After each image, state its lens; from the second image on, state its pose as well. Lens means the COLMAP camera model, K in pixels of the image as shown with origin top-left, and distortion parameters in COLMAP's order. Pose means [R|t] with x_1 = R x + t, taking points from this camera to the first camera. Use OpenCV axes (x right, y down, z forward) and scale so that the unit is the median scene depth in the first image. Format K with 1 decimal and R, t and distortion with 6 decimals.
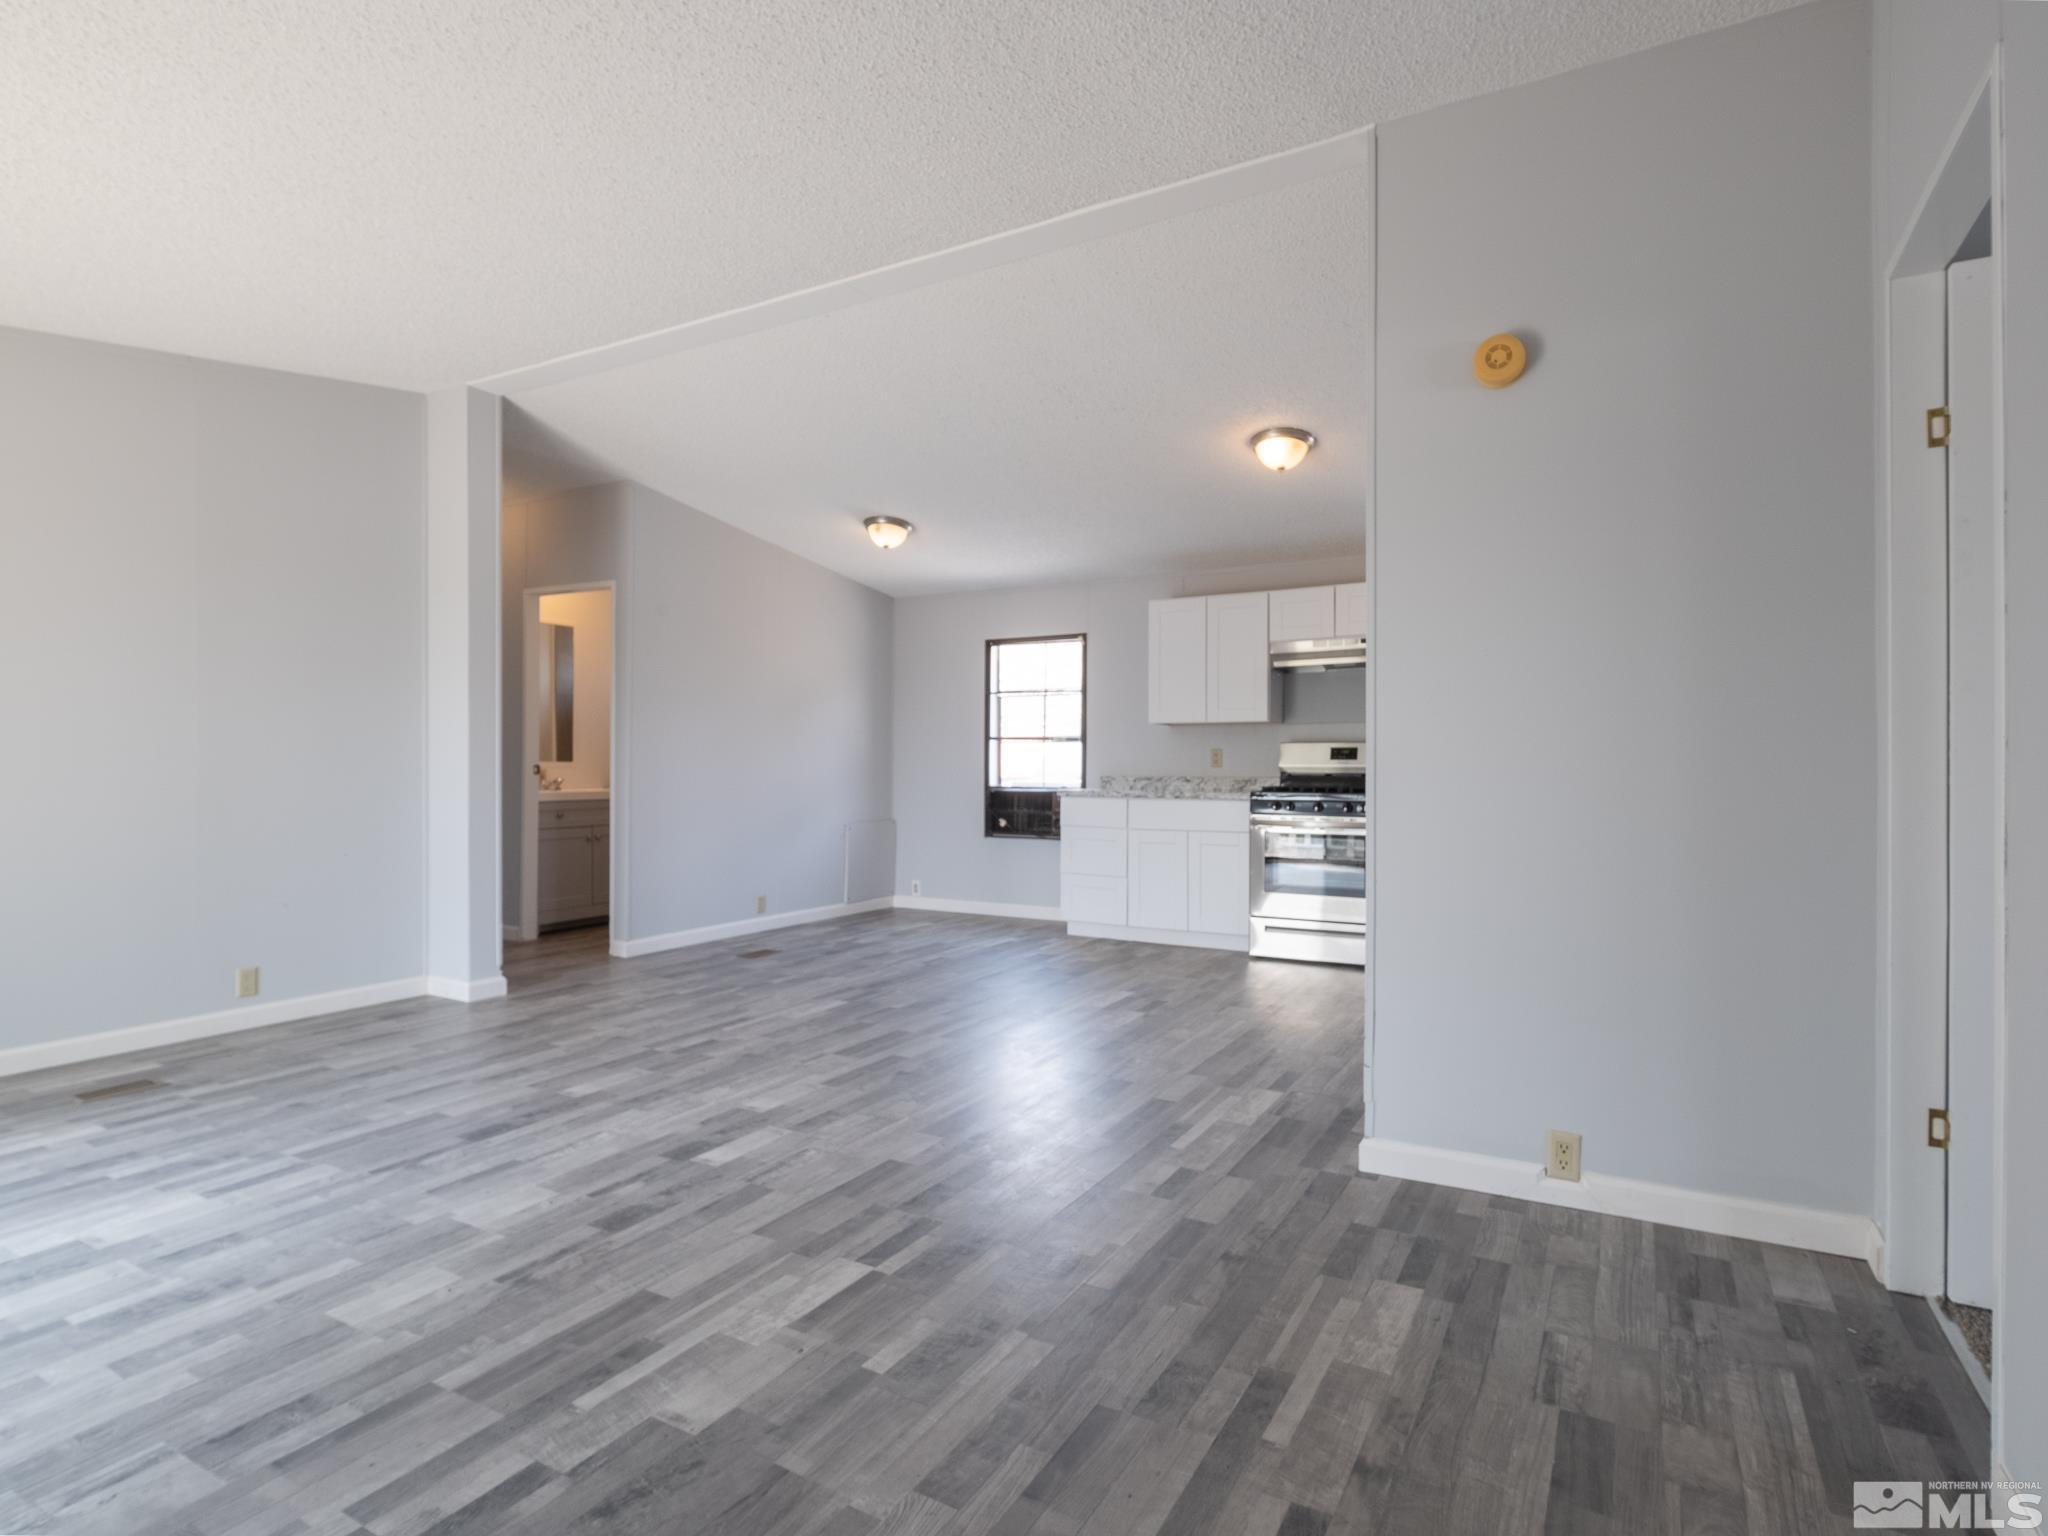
lens RADIAL K [[1056.6, 0, 1068.5], [0, 1056.6, 738.5], [0, 0, 1]] dist [0.011268, -0.009472]
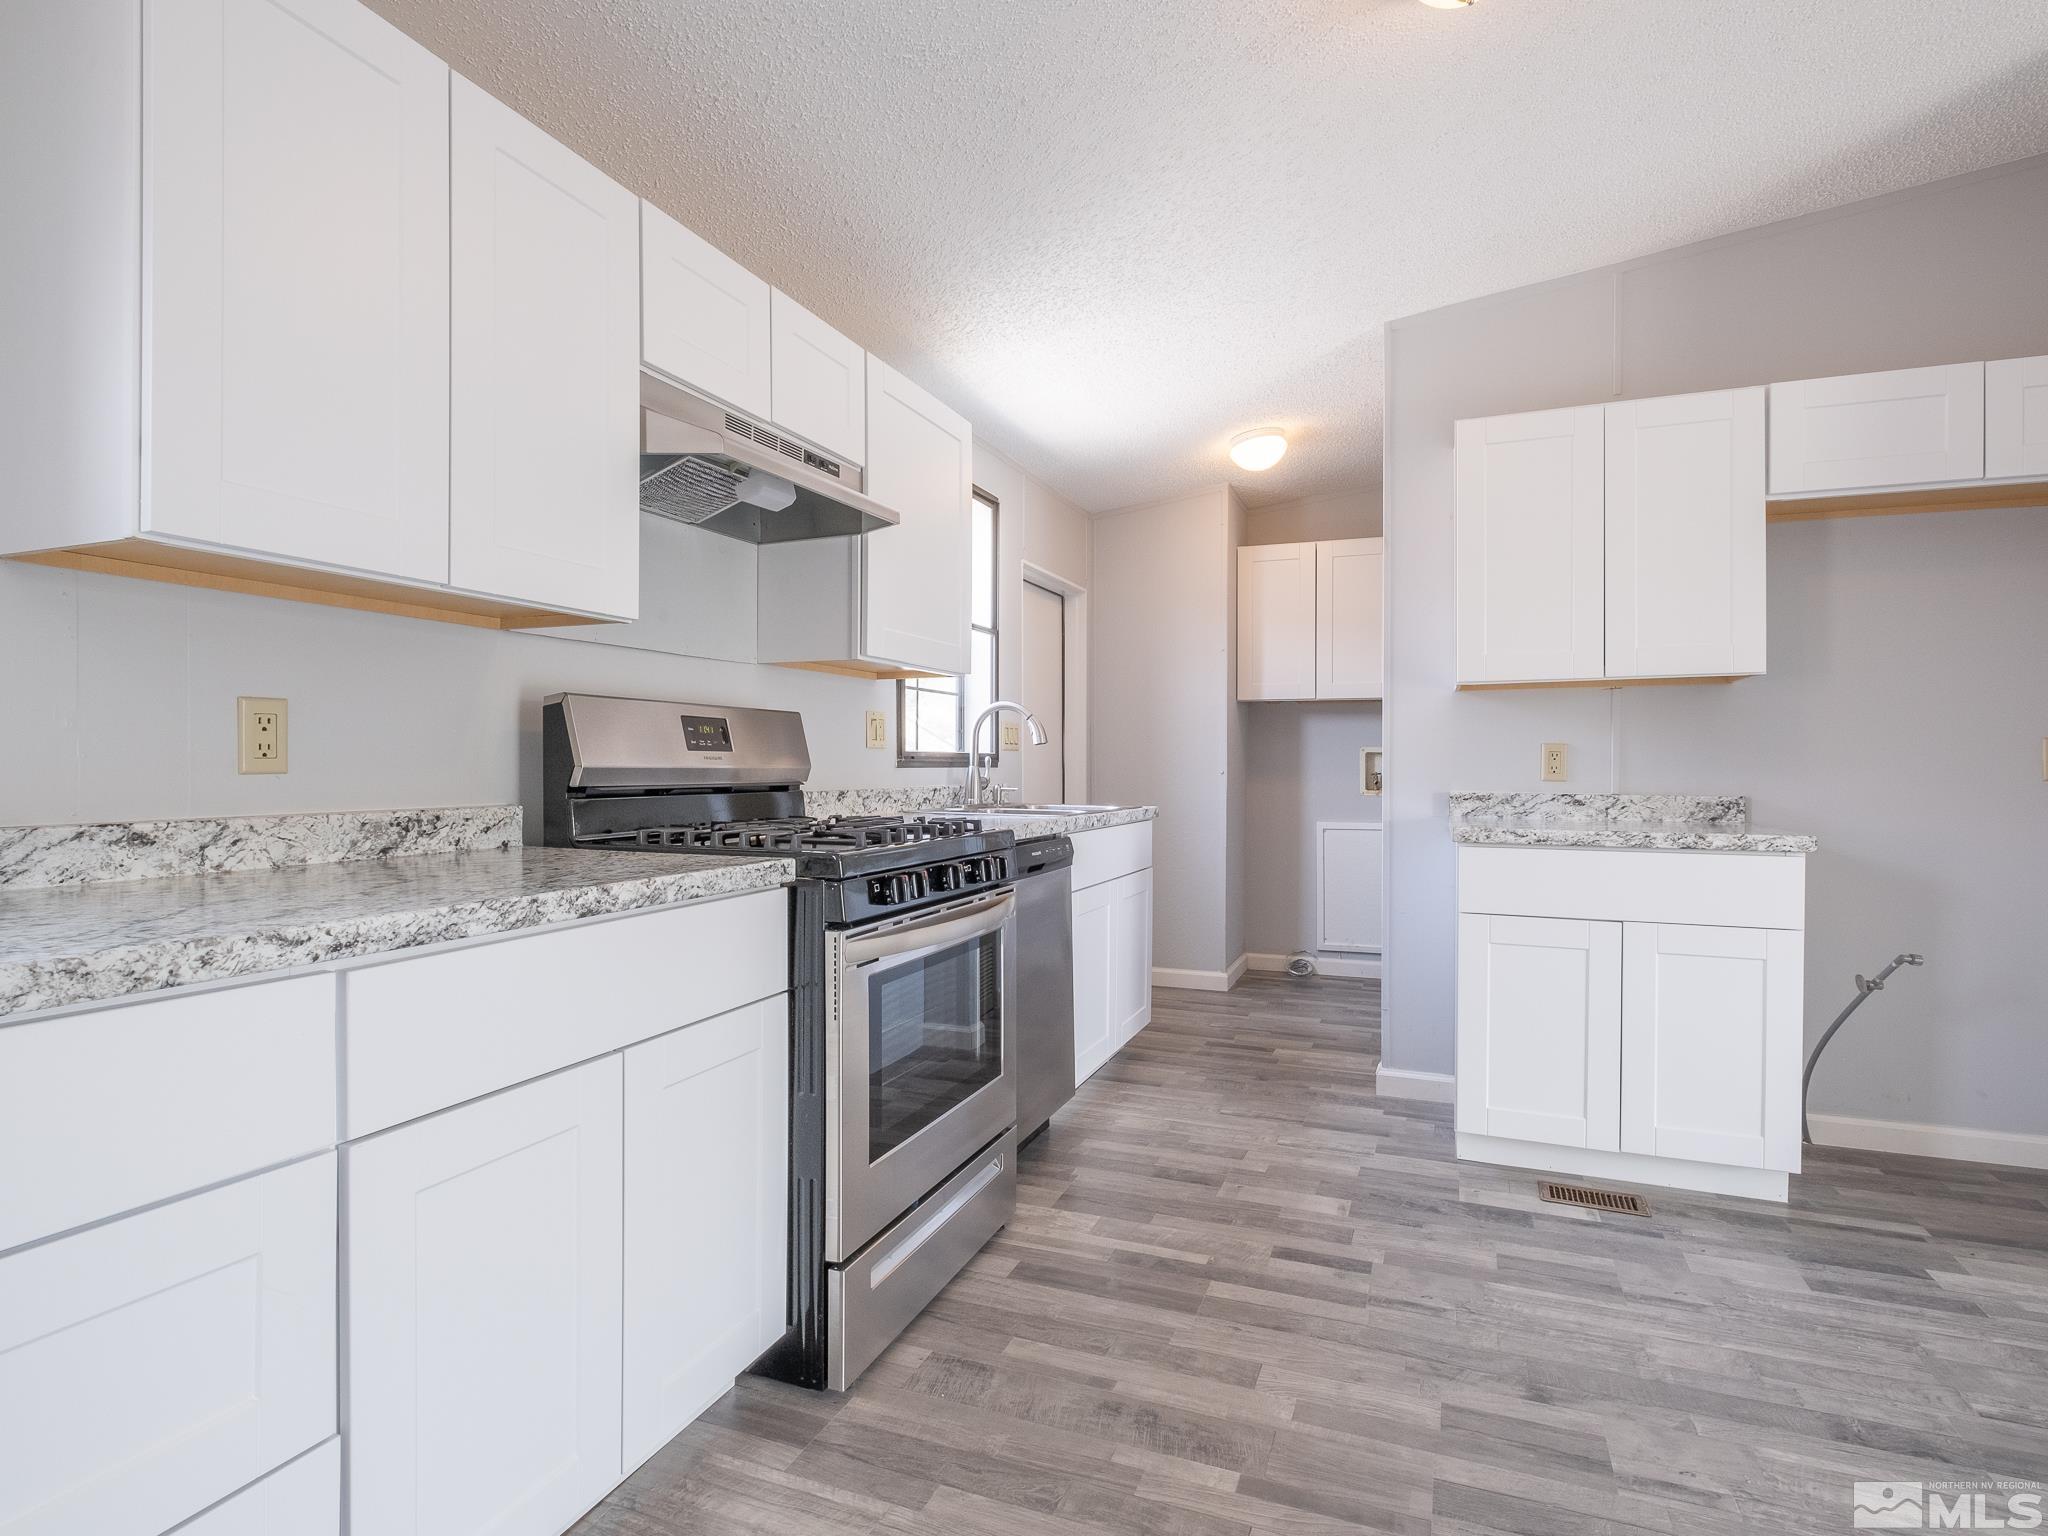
lens RADIAL K [[1056.6, 0, 1034.2], [0, 1056.6, 764.6], [0, 0, 1]] dist [0.011268, -0.009472]
pose [[-0.101779, -0.006584, 0.994785, -0.290952], [-0.029358, 0.999562, 0.003612, 0.046694], [-0.994374, -0.028837, -0.101928, 2.086255]]
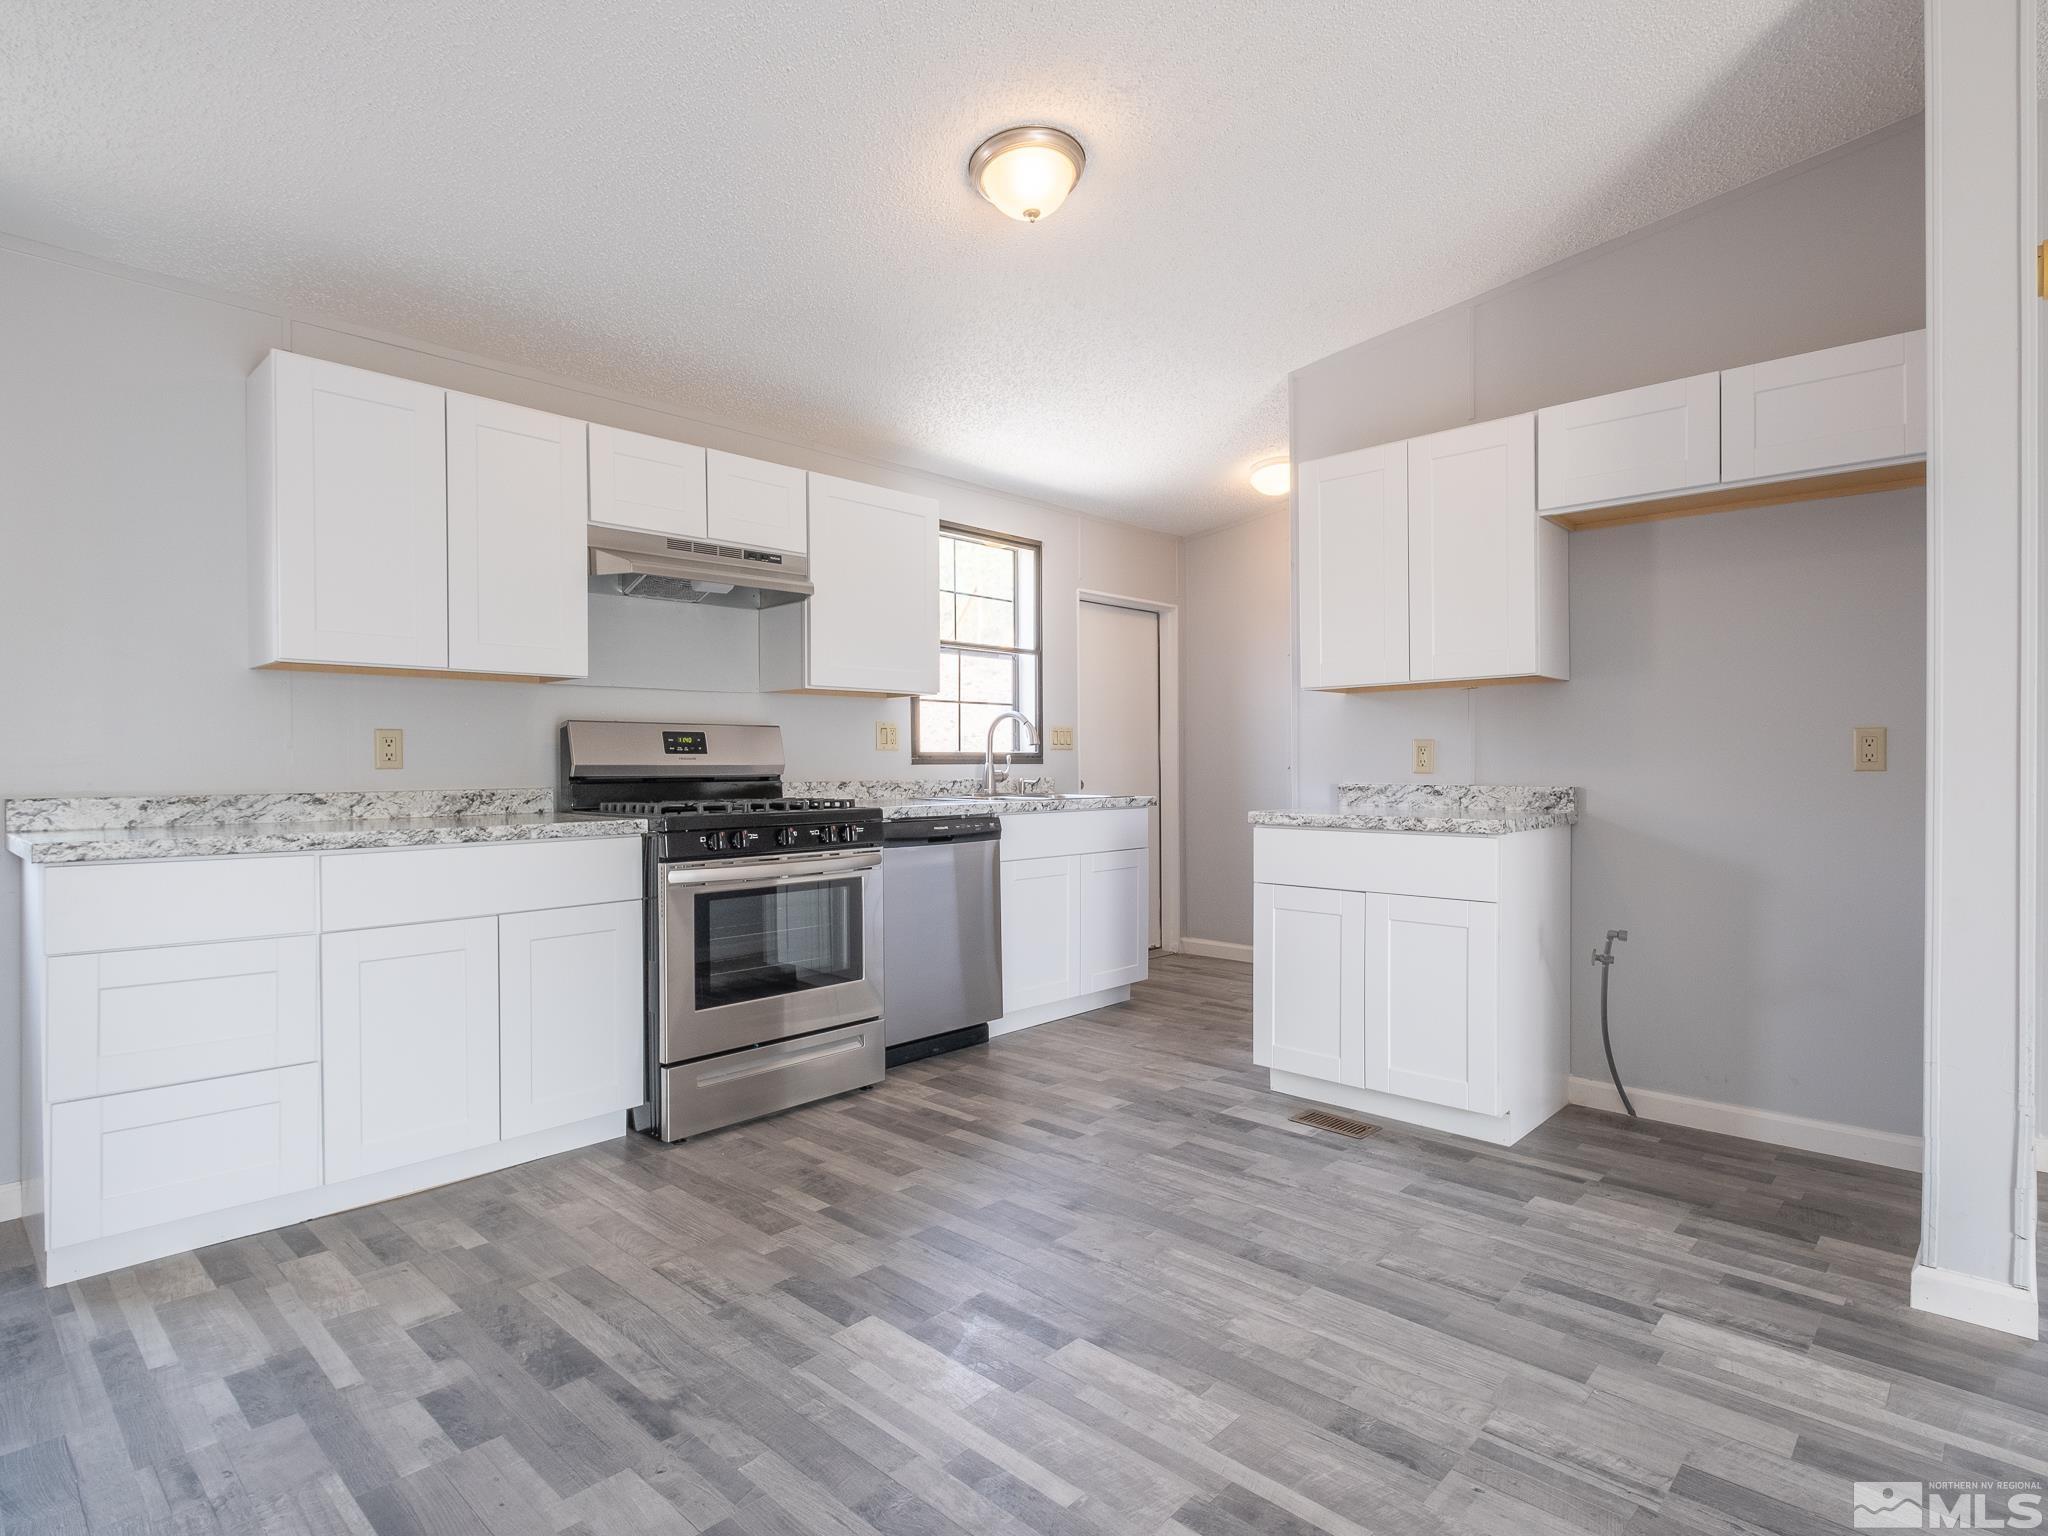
lens RADIAL K [[1056.6, 0, 1053.2], [0, 1056.6, 777.4], [0, 0, 1]] dist [0.011268, -0.009472]
pose [[0.258034, -0.019152, 0.965946, -0.562707], [-0.020277, 0.999476, 0.025233, 0.033090], [-0.965923, -0.026097, 0.257510, 1.483066]]
